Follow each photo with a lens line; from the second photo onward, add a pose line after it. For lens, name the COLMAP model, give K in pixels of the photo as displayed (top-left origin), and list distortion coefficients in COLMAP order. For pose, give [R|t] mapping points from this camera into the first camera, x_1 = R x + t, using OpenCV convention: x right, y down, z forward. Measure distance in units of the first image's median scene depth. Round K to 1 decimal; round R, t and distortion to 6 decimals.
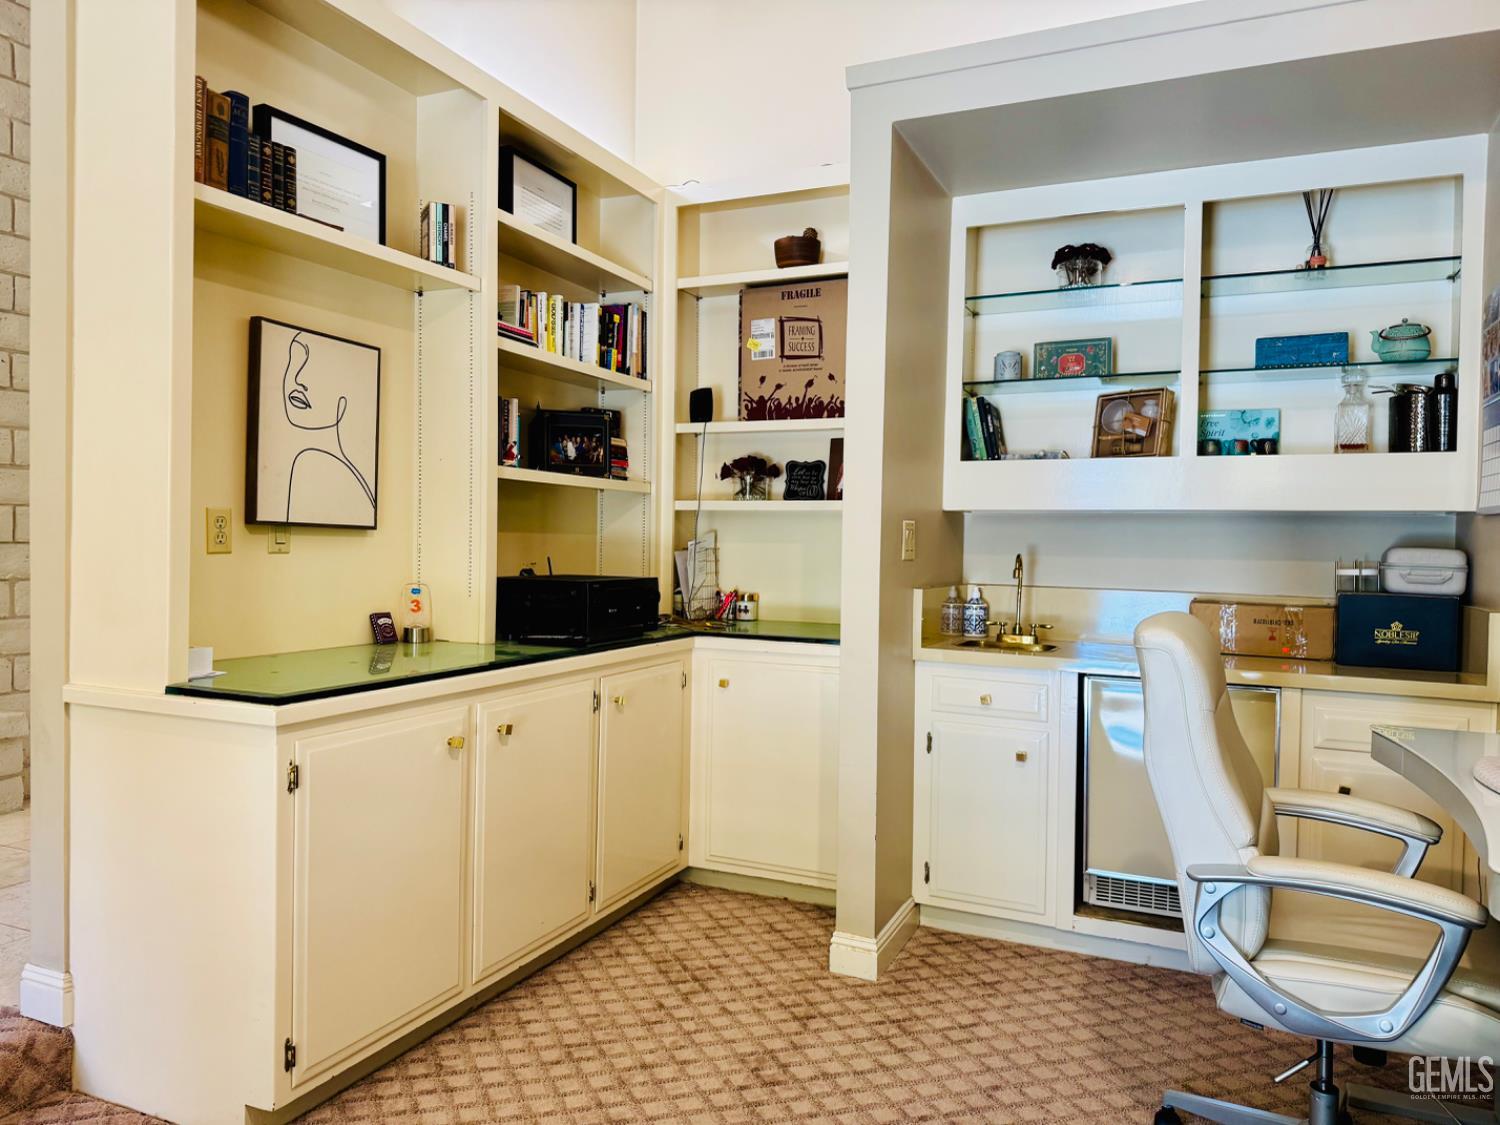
lens RADIAL K [[1060.4, 0, 747.4], [0, 1060.4, 570.5], [0, 0, 1]] dist [0.070585, -0.098666]
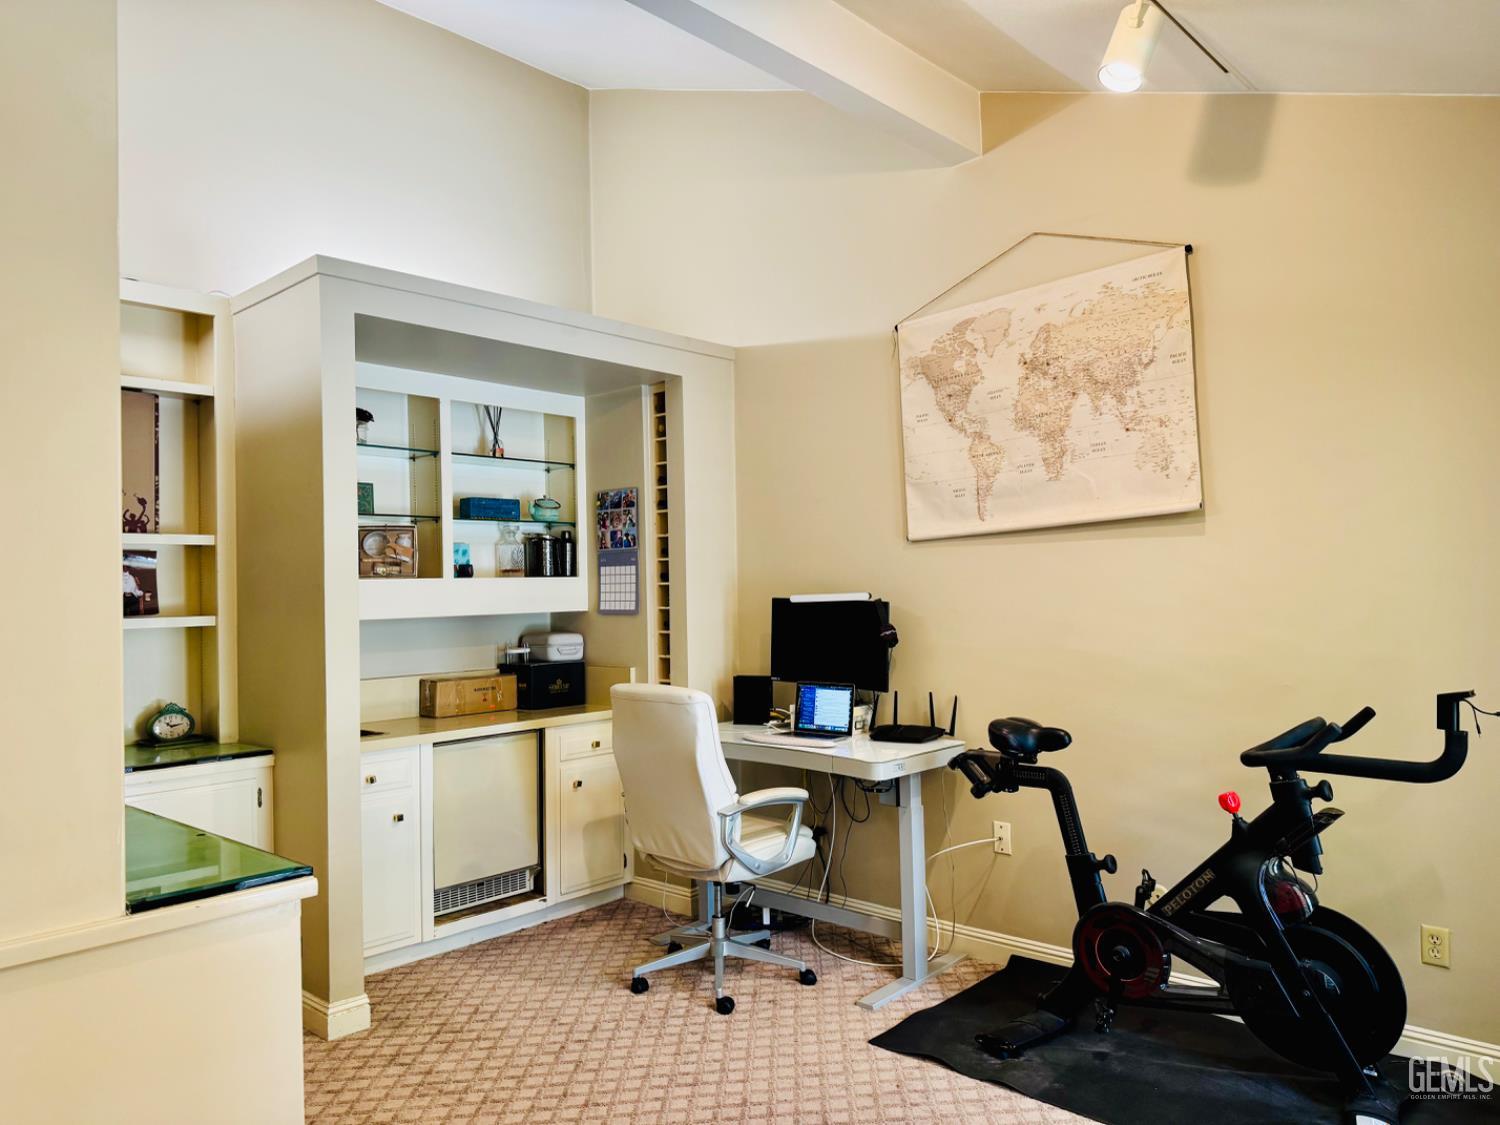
lens RADIAL K [[1060.4, 0, 747.4], [0, 1060.4, 570.5], [0, 0, 1]] dist [0.070585, -0.098666]
pose [[0.321762, -0.001403, 0.946819, -0.860814], [0.058861, 0.998094, -0.018524, -0.073102], [-0.944989, 0.061691, 0.321232, 0.192118]]
